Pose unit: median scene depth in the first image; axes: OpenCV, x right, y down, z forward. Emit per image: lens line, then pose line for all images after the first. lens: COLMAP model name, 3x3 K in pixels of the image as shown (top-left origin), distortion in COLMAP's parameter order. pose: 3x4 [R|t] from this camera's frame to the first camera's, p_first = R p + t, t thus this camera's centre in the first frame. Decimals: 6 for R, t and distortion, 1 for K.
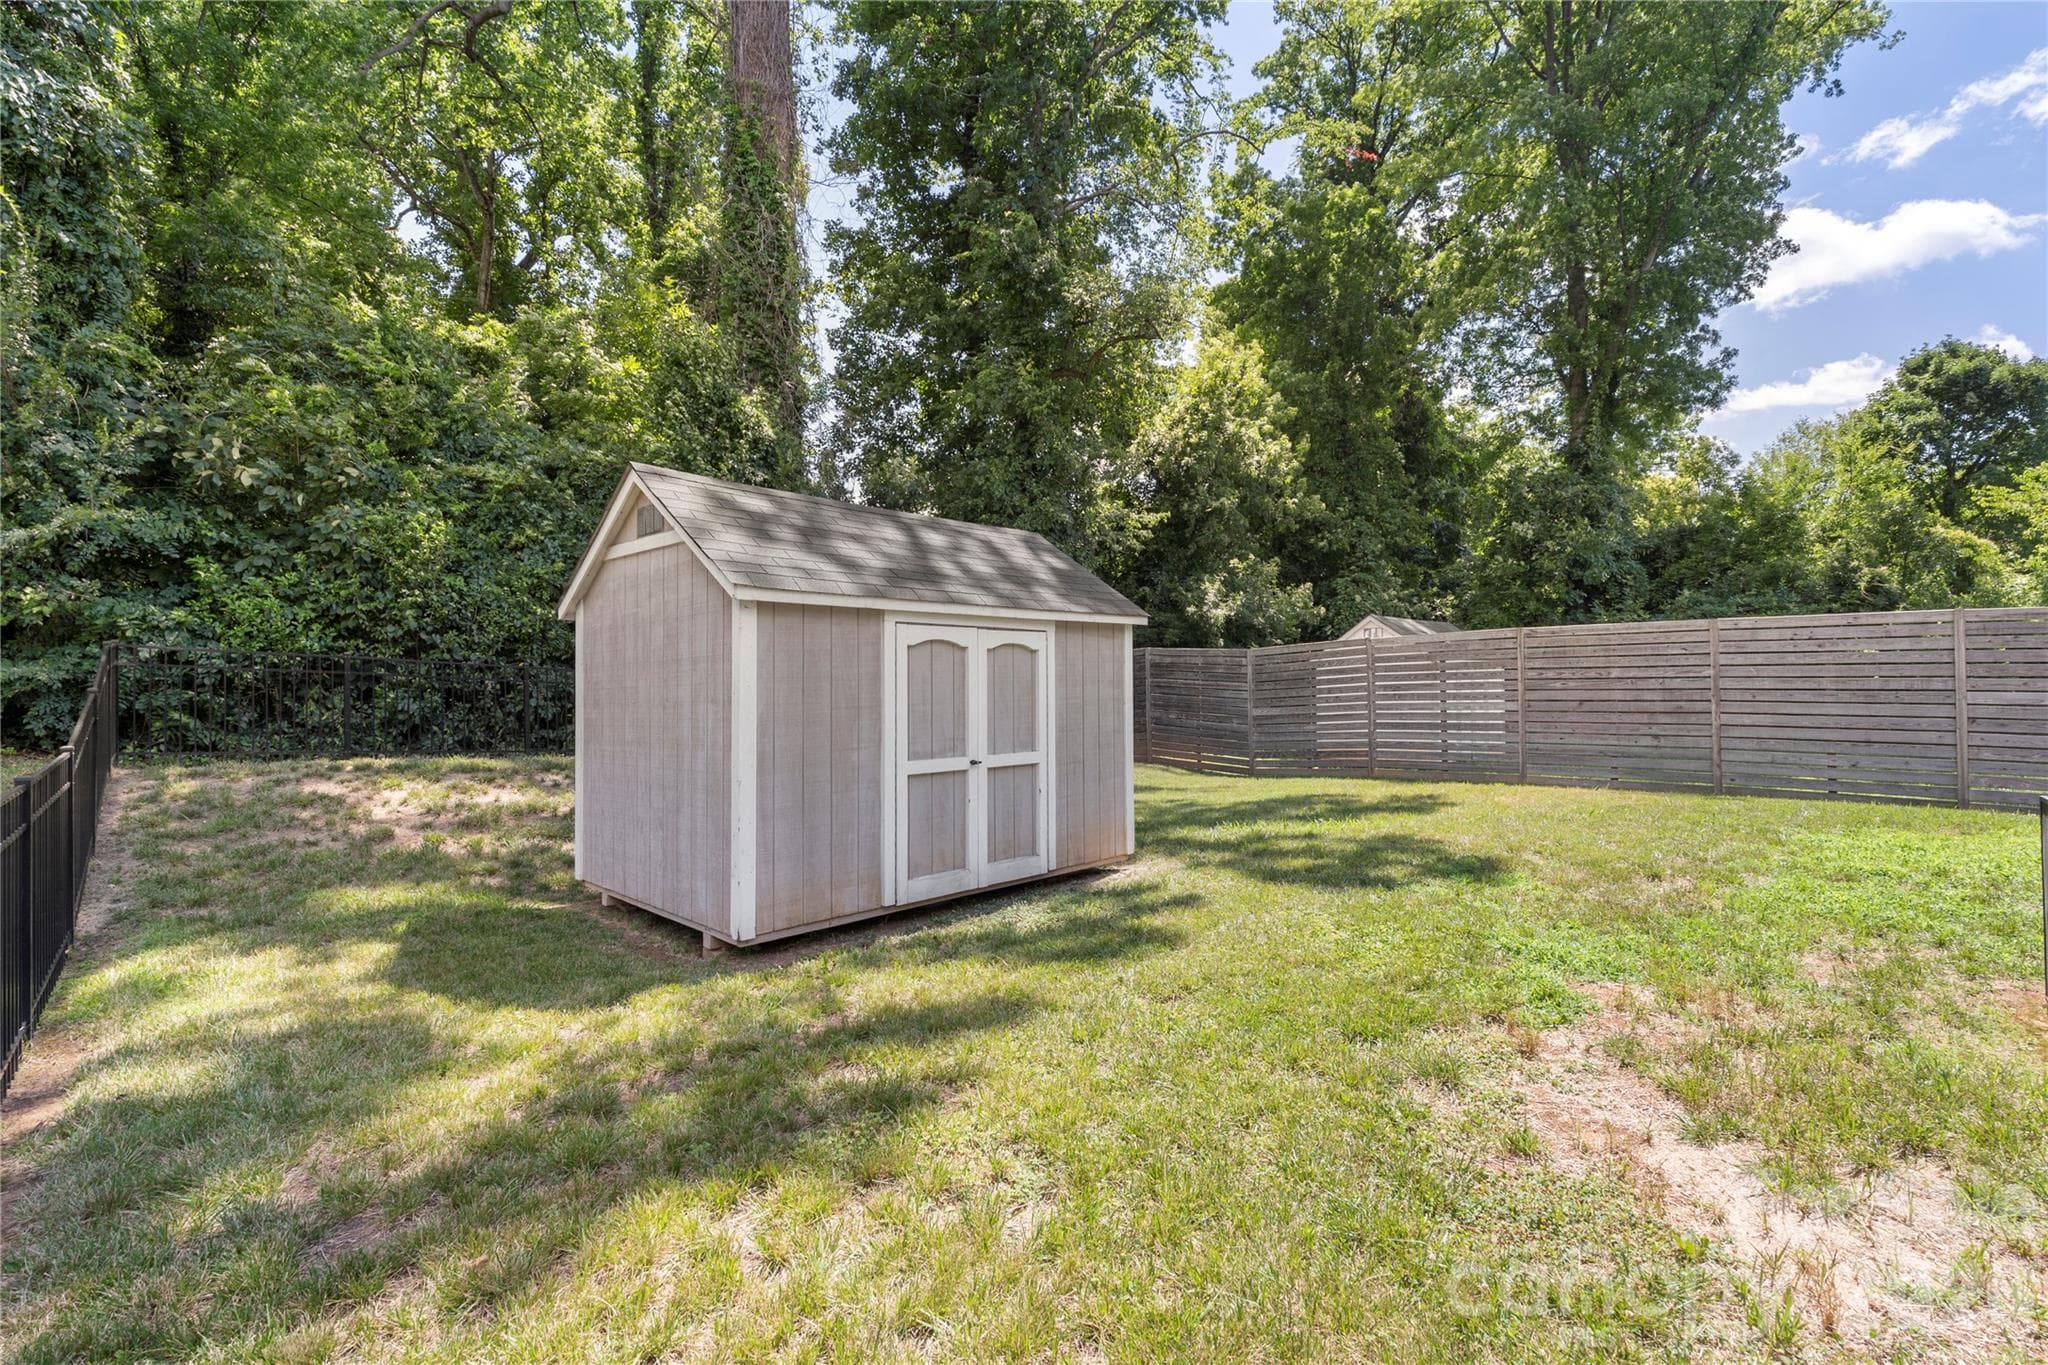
lens RADIAL K [[943.0, 0, 1026.9], [0, 943.0, 682.8], [0, 0, 1]] dist [-0.002911, -0.000488]
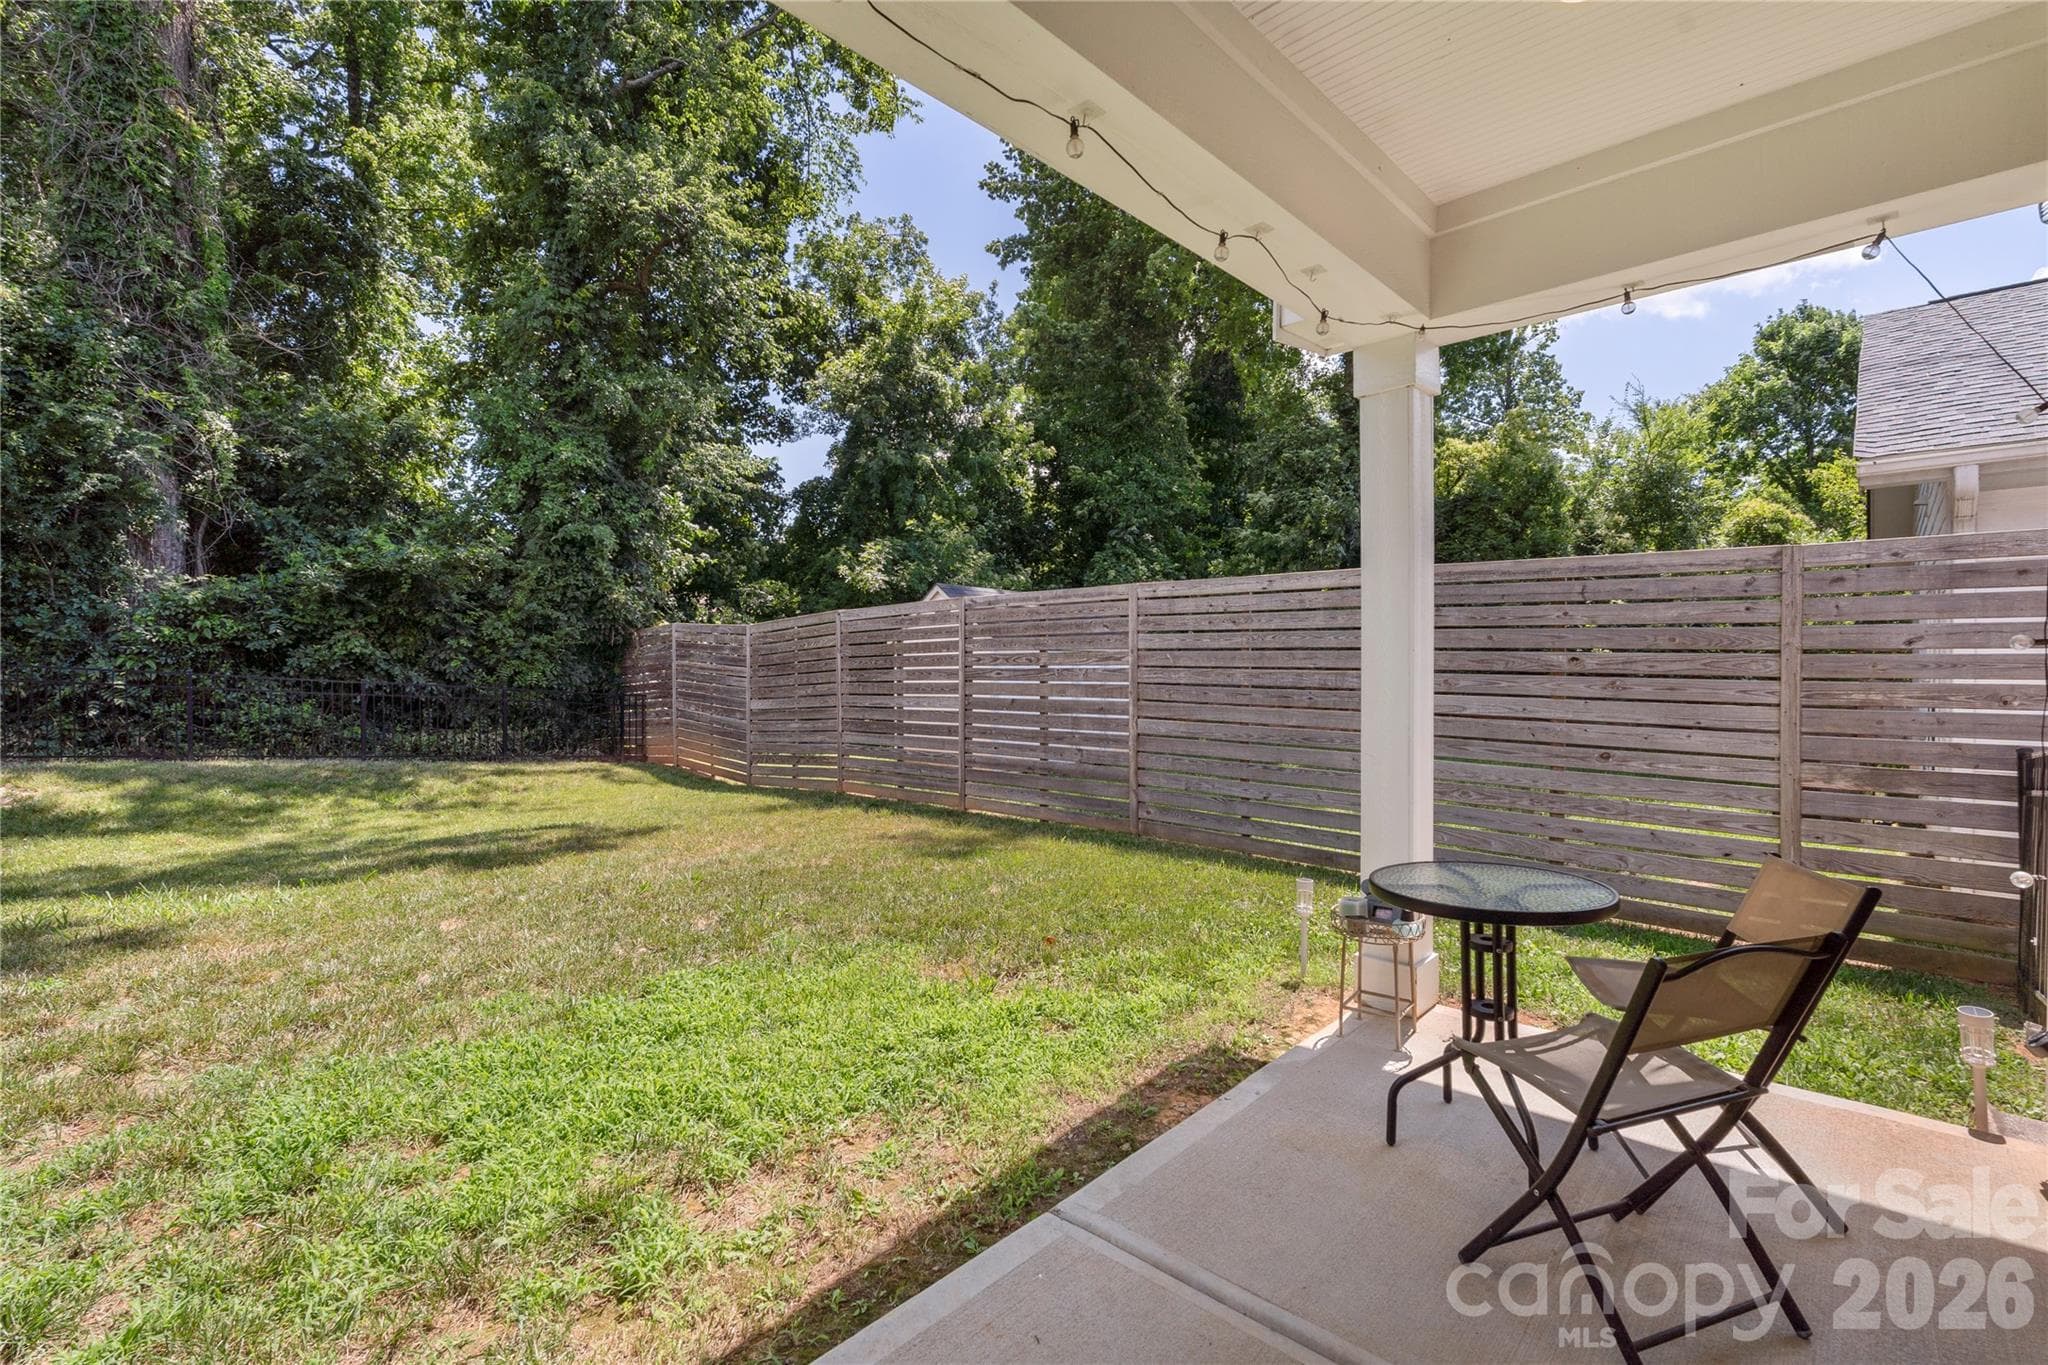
lens RADIAL K [[943.0, 0, 1022.8], [0, 943.0, 685.1], [0, 0, 1]] dist [-0.002911, -0.000488]
pose [[0.999500, 0.007730, 0.030664, 0.445137], [-0.008392, 0.999733, 0.021529, -0.004620], [-0.030489, -0.021776, 0.999298, 0.210275]]
